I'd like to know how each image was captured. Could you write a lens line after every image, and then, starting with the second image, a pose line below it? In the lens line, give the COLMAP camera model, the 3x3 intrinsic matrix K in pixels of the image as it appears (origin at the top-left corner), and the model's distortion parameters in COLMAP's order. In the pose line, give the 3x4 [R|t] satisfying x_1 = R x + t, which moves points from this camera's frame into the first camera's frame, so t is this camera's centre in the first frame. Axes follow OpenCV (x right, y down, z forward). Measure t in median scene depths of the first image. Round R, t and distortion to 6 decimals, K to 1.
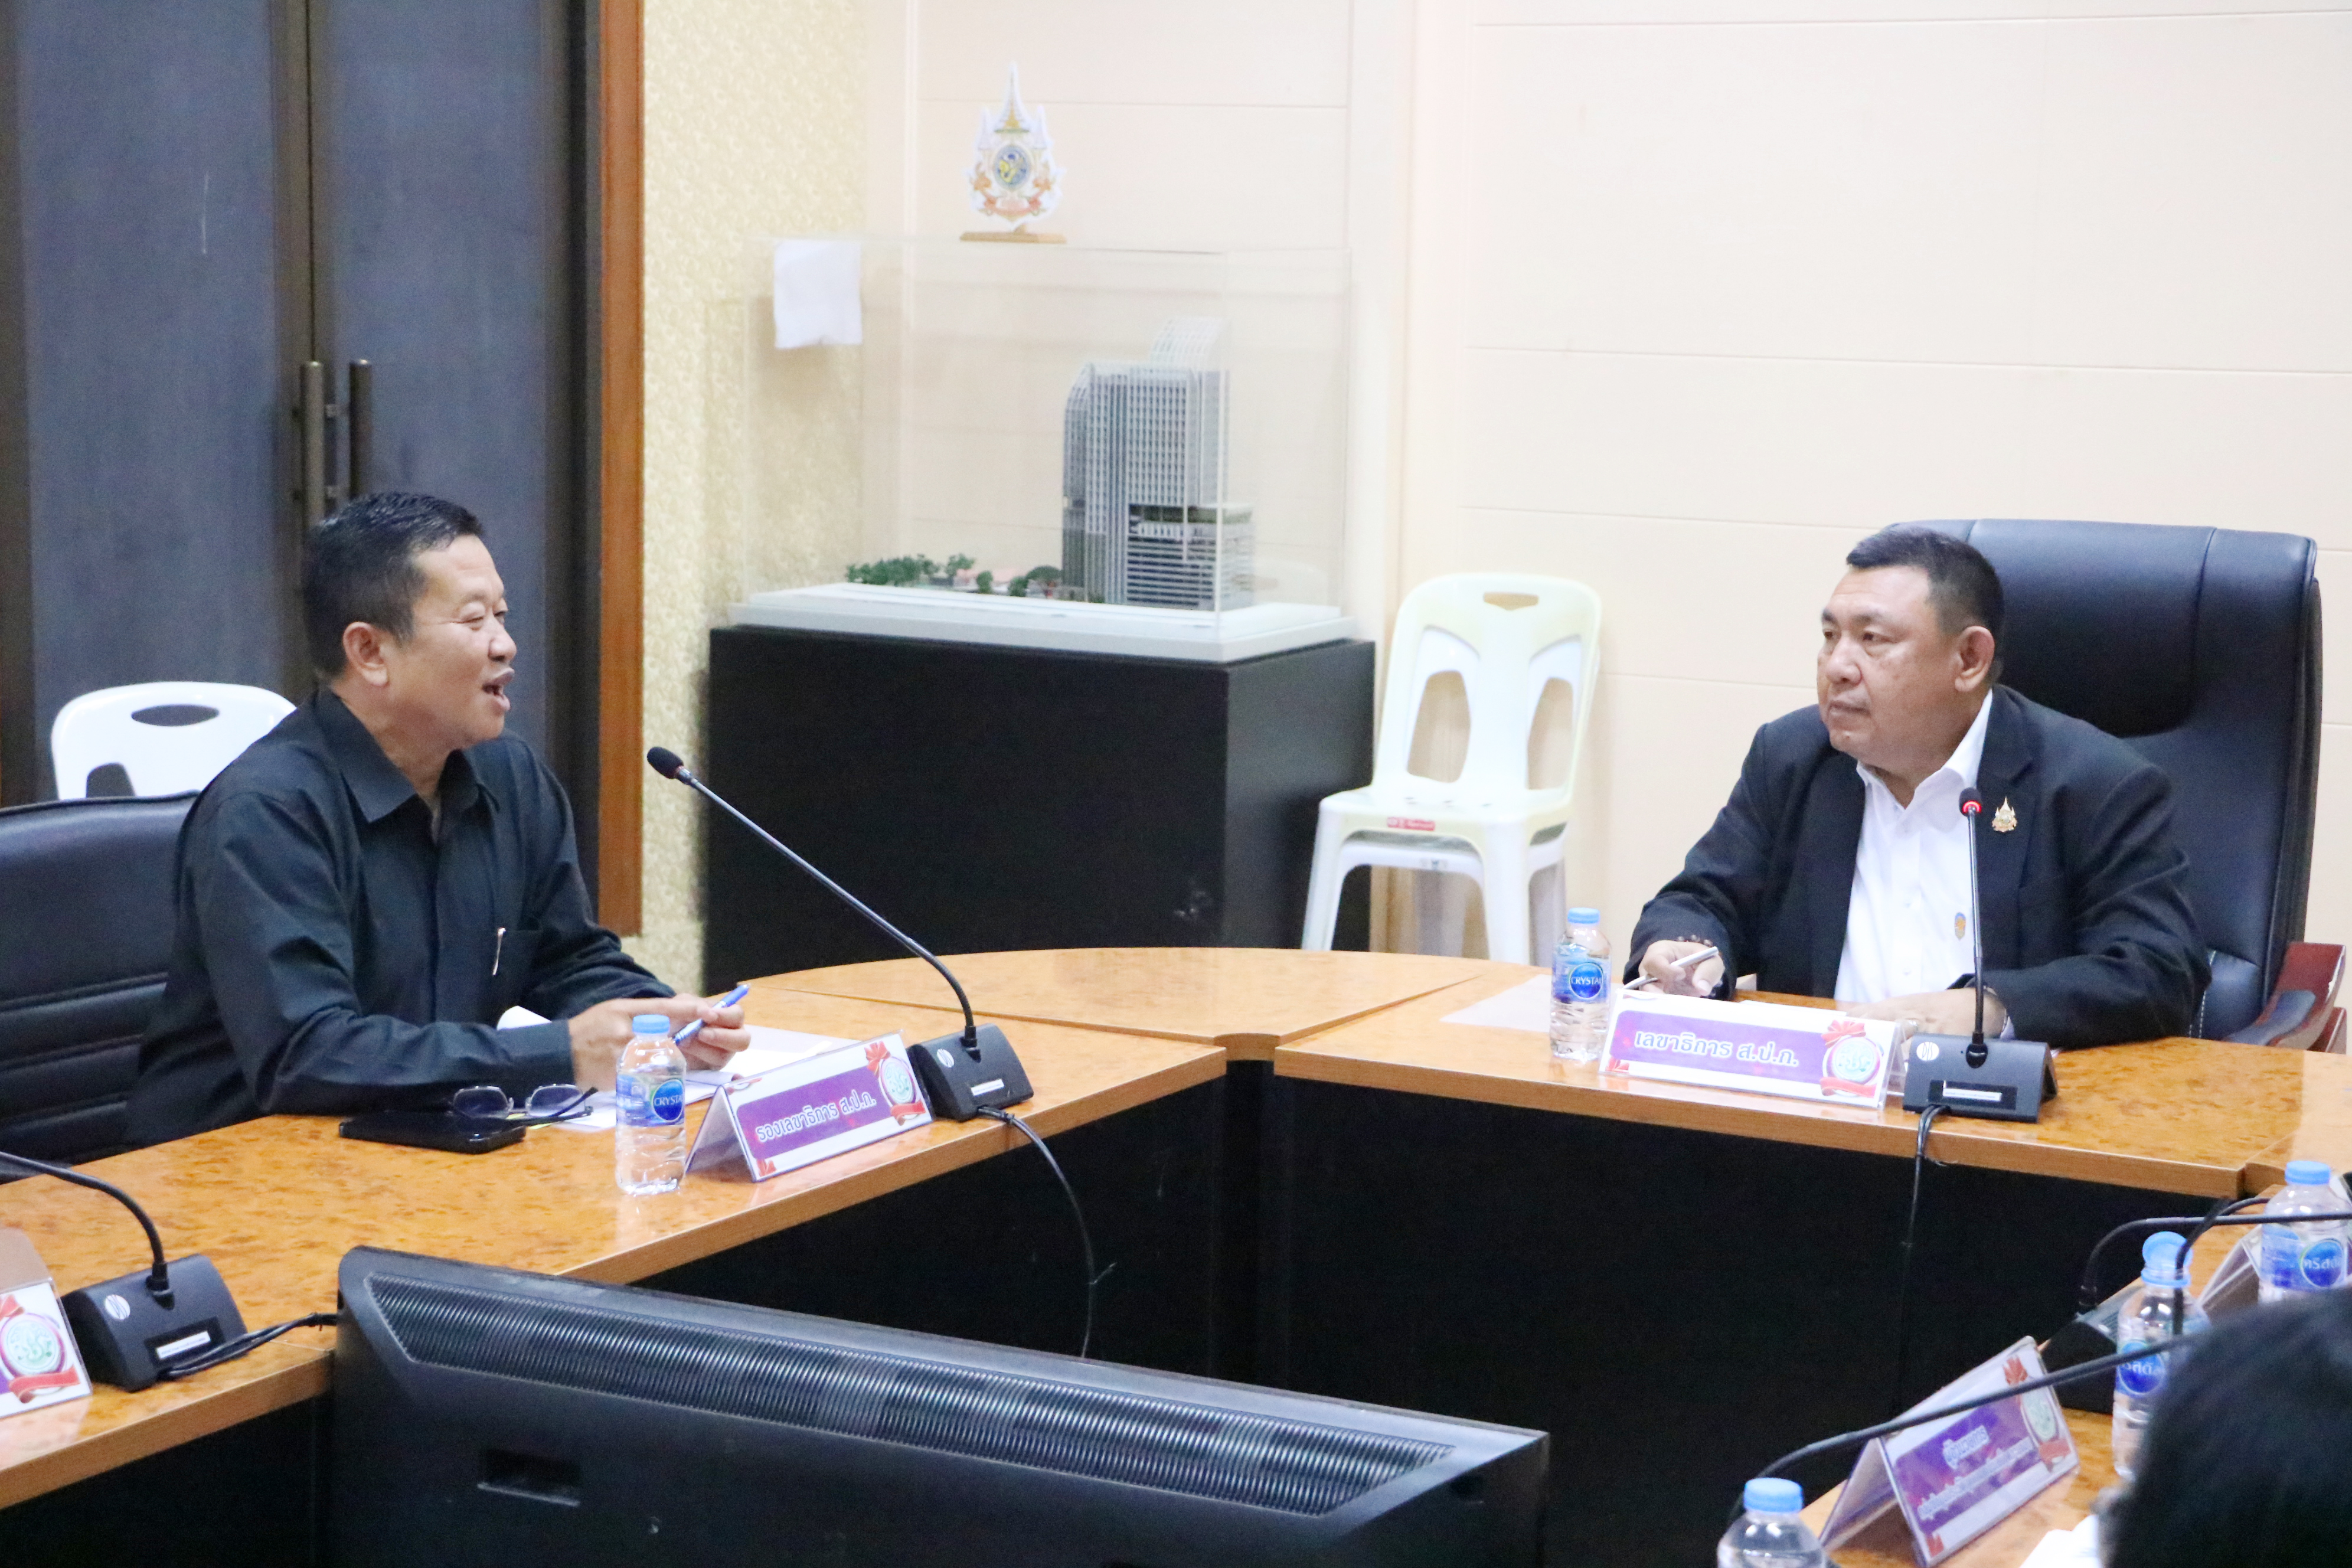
lens RADIAL K [[4513.0, 0, 1176.0], [0, 4513.0, 784.0], [0, 0, 1]] dist [0.179604, 0.100480]
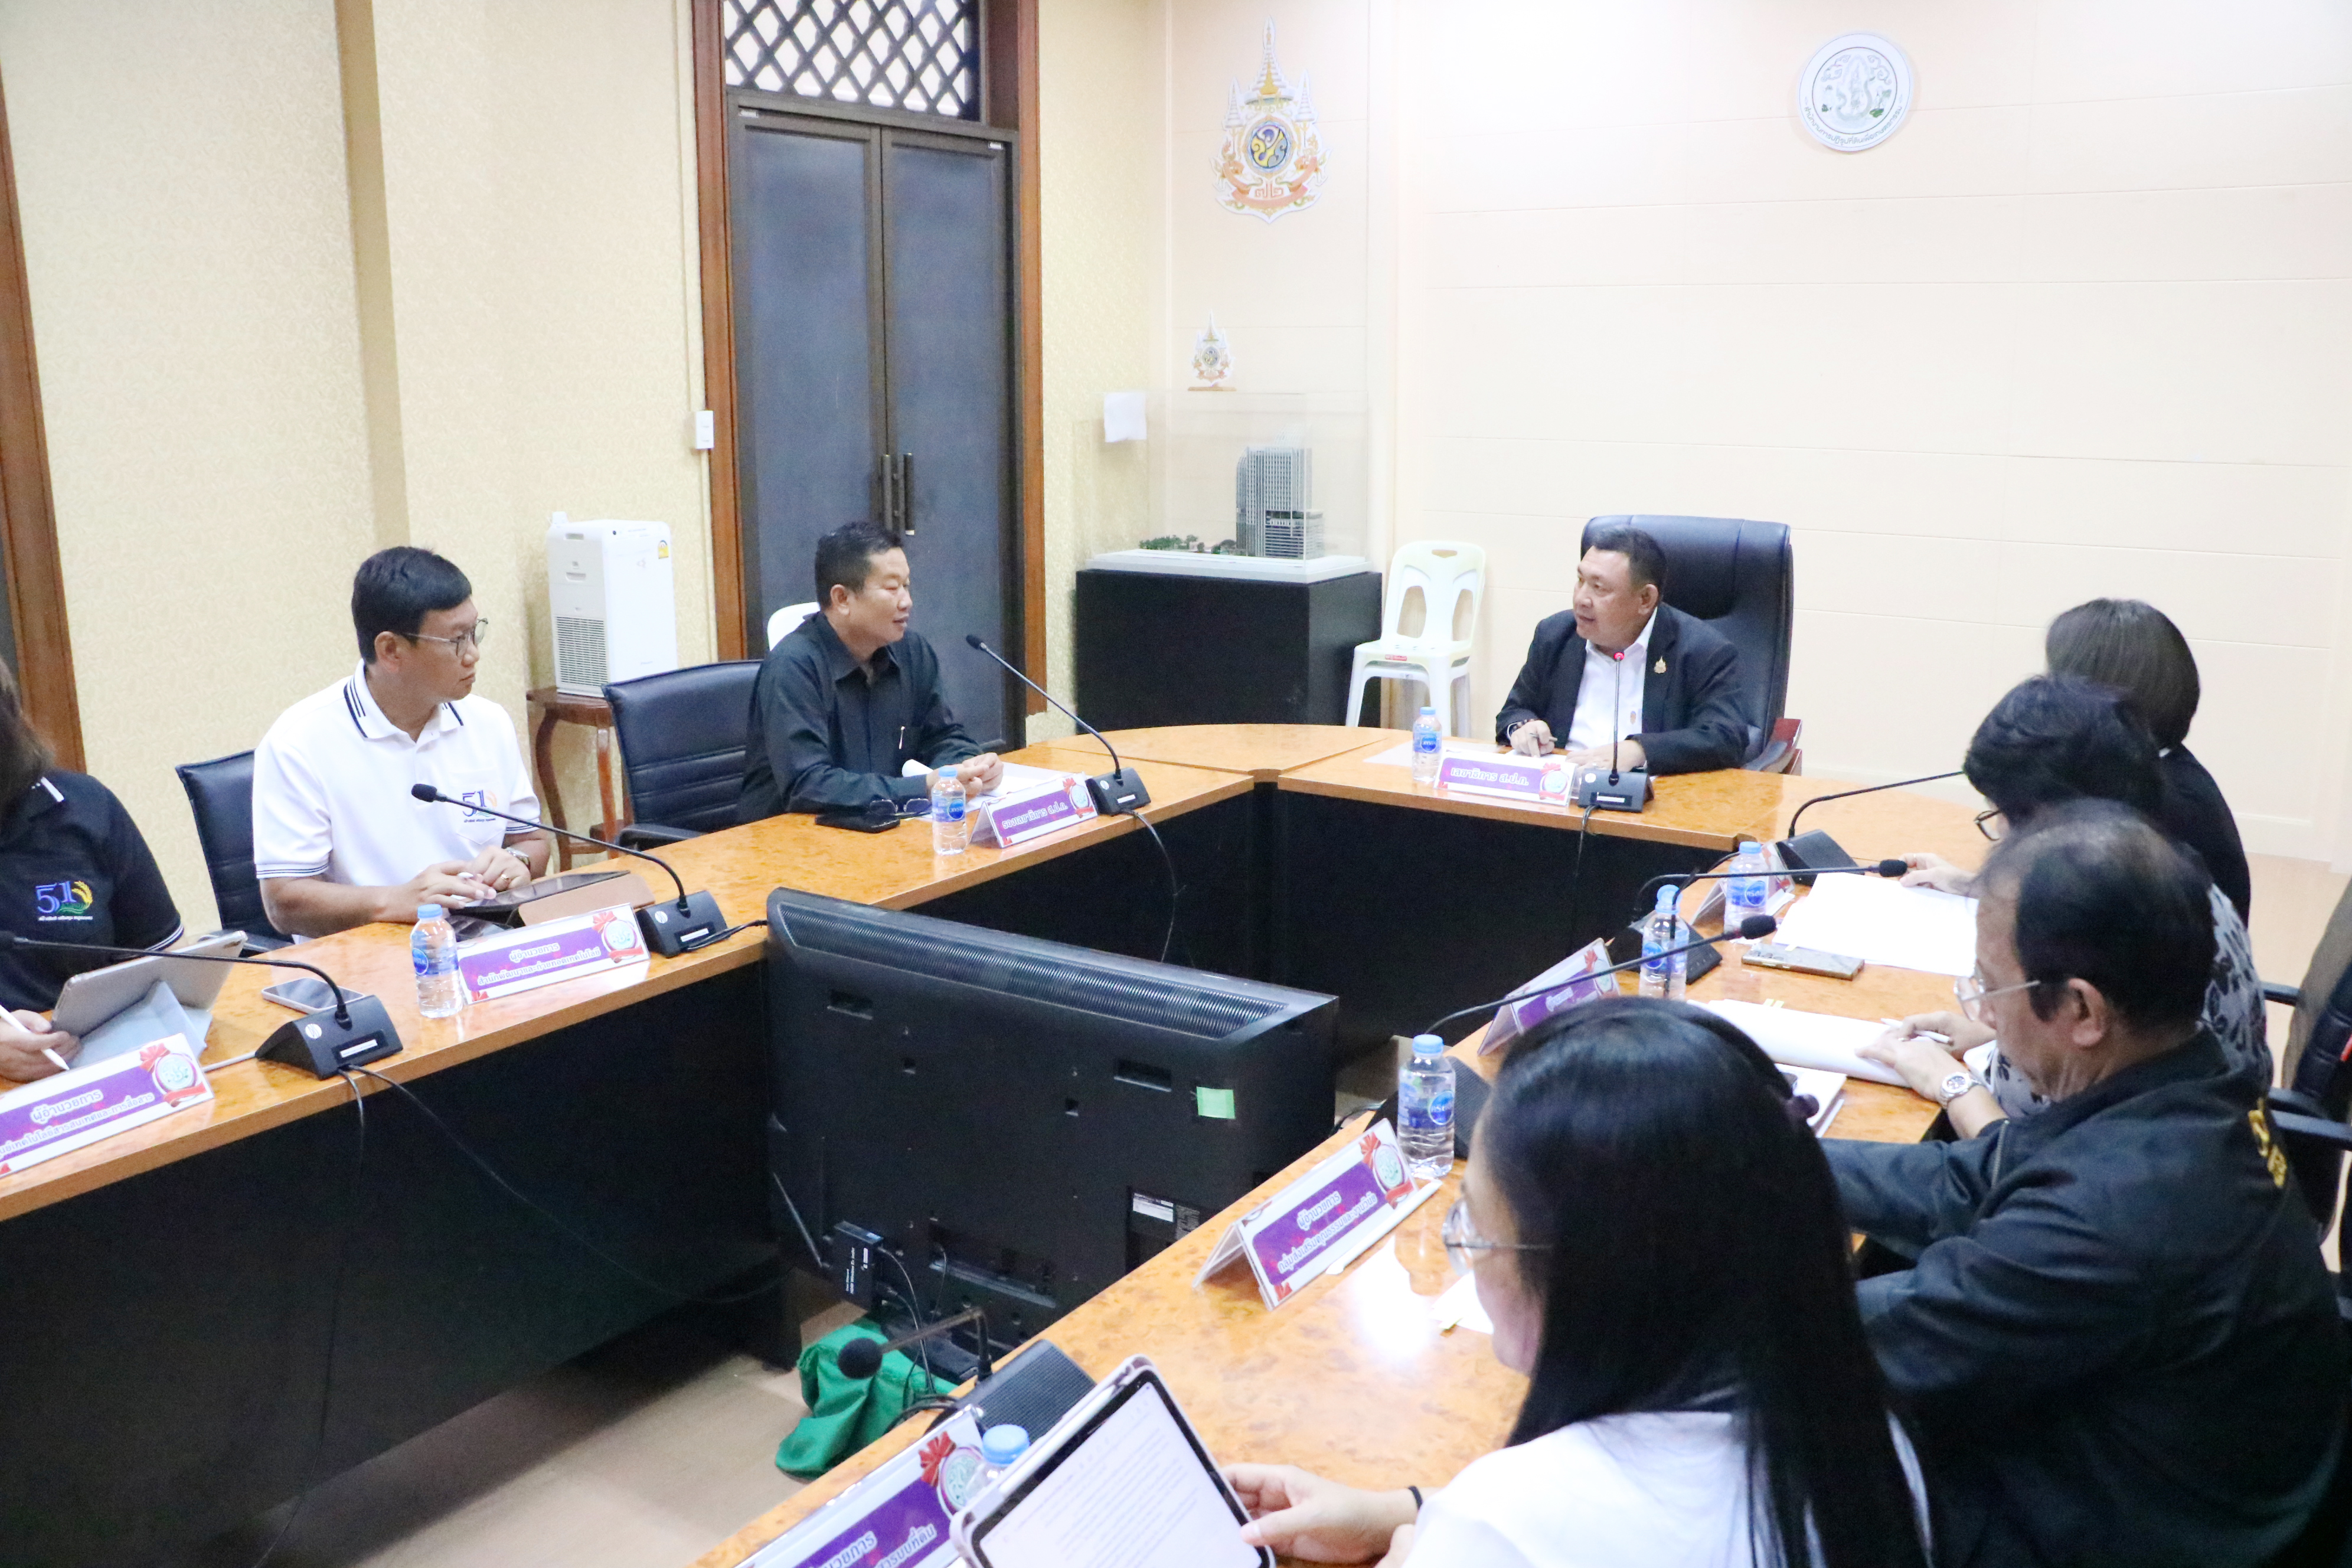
lens RADIAL K [[1944.2, 0, 1176.0], [0, 1944.2, 784.0], [0, 0, 1]] dist [-0.211119, 0.187320]
pose [[0.995627, -0.004459, -0.093307, 0.059678], [0.011749, 0.996905, 0.077732, -0.007394], [0.092672, -0.078488, 0.992598, 0.122535]]
